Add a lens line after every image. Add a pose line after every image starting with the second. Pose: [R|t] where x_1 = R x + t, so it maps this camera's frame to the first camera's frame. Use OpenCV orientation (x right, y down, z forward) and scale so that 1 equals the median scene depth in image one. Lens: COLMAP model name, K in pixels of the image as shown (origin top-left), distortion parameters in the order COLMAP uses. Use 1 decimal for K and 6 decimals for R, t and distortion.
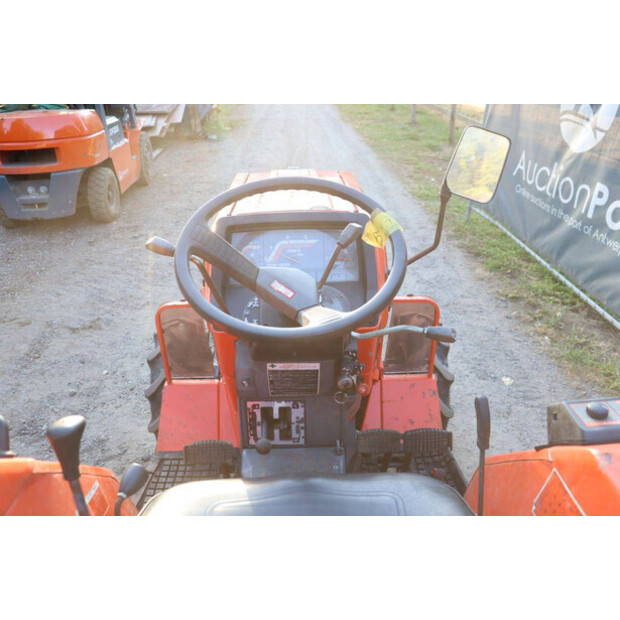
lens RADIAL K [[548.5, 0, 312.1], [0, 548.5, 328.1], [0, 0, 1]] dist [-0.109859, 0.075982]
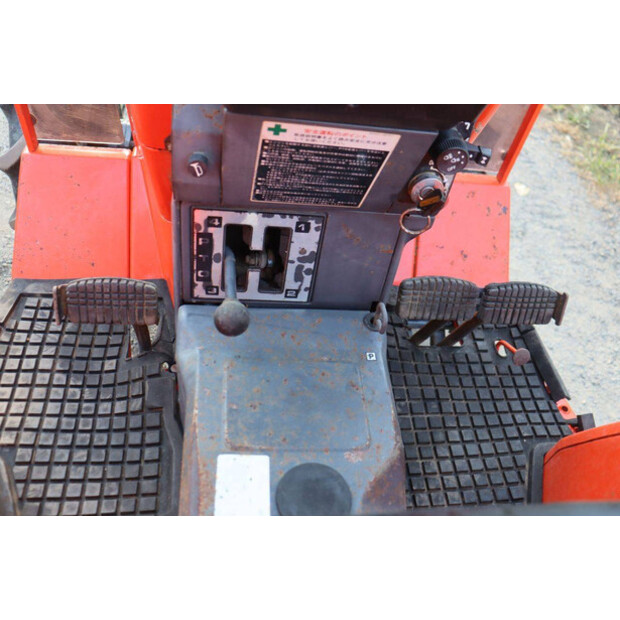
lens RADIAL K [[548.5, 0, 309.9], [0, 548.5, 314.4], [0, 0, 1]] dist [-0.109859, 0.075982]
pose [[0.985918, 0.054346, 0.158152, -0.090035], [-0.108226, 0.928320, 0.355680, 0.046576], [-0.127486, -0.367788, 0.921130, 0.542554]]
